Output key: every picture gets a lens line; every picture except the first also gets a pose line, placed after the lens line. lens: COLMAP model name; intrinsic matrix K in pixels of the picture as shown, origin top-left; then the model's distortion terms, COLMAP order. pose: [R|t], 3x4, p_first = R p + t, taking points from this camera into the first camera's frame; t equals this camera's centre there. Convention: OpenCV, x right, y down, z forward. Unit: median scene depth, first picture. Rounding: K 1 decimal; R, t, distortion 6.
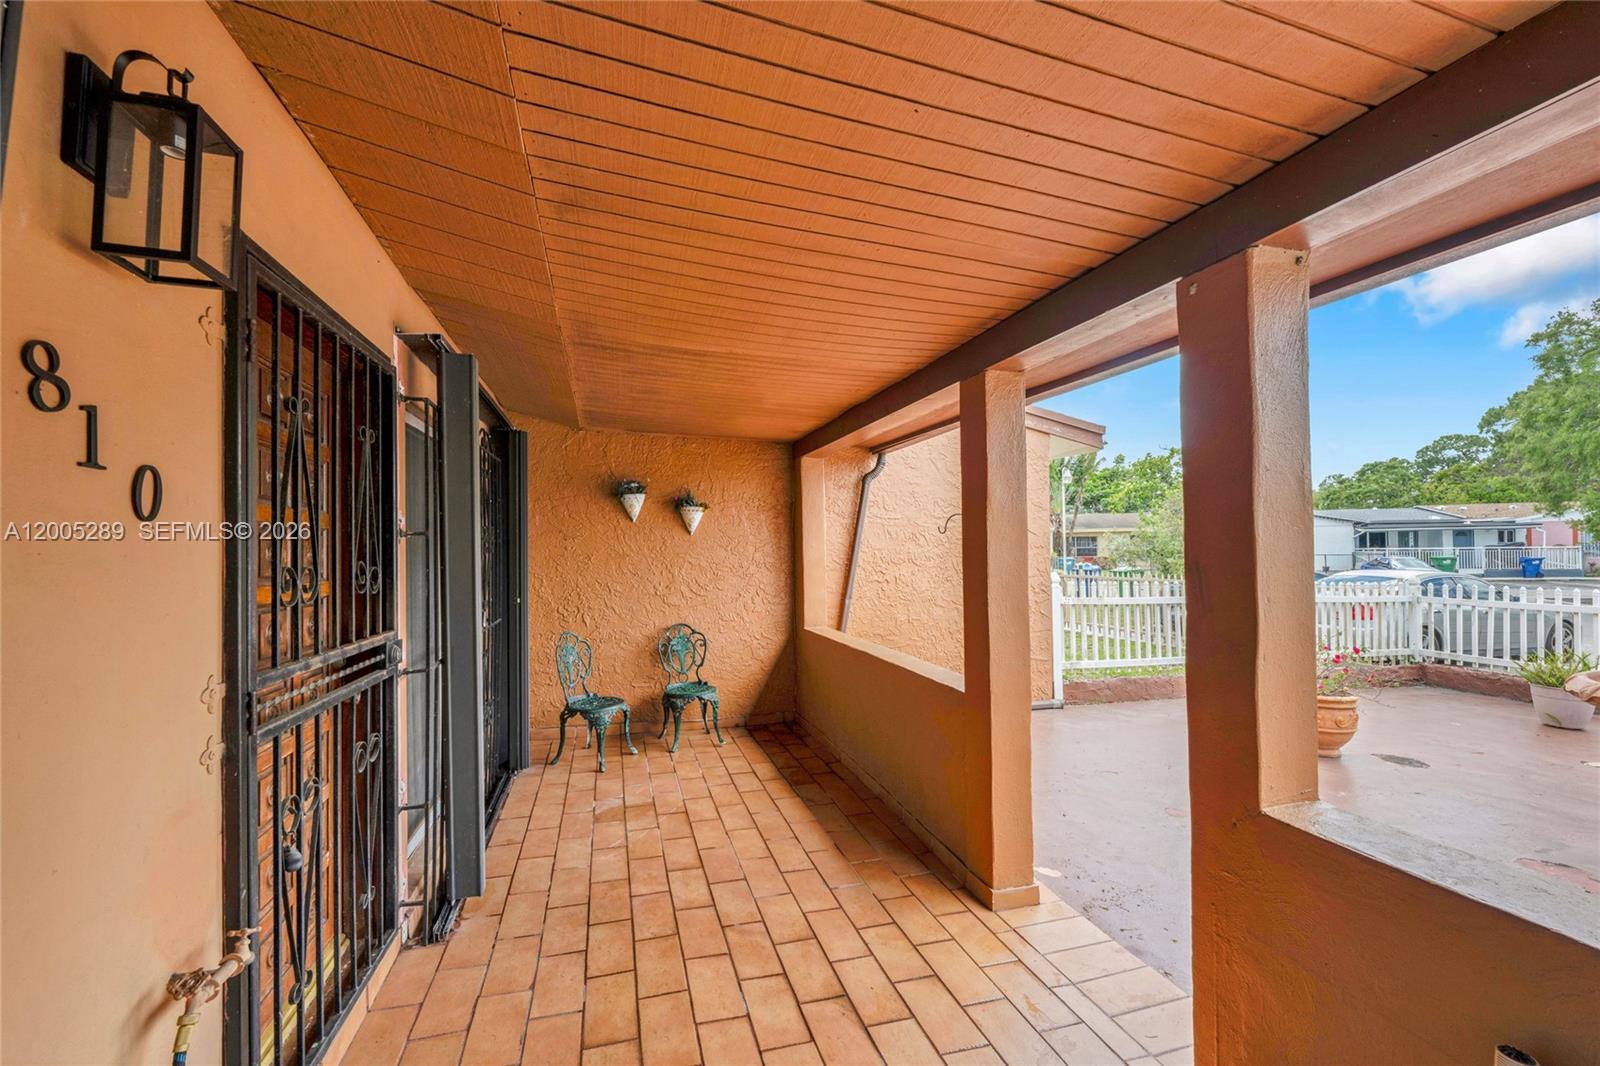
lens RADIAL K [[642.0, 0, 826.4], [0, 642.0, 556.8], [0, 0, 1]] dist [-0.002654, 0.000943]
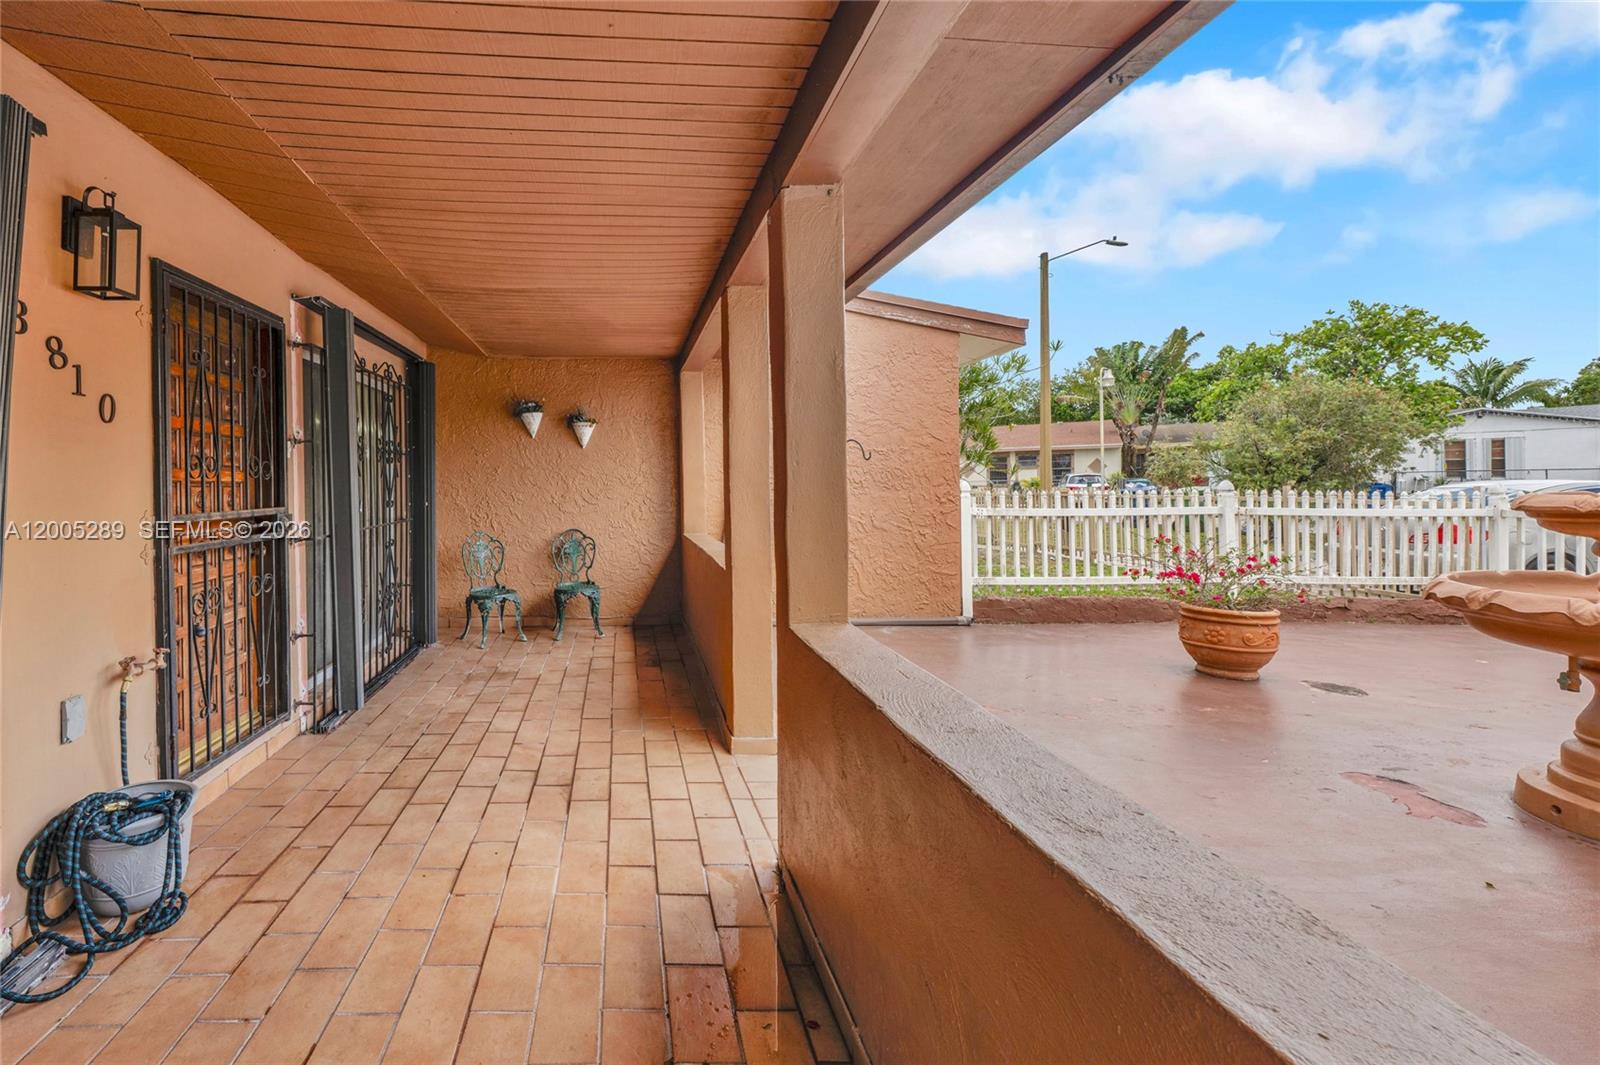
lens RADIAL K [[854.0, 0, 801.2], [0, 854.0, 521.6], [0, 0, 1]] dist [-0.002422, 0.001925]
pose [[0.963503, -0.006614, -0.267616, 0.549006], [0.010544, 0.999857, 0.013250, 0.076965], [0.267490, -0.015588, 0.963435, -0.309148]]
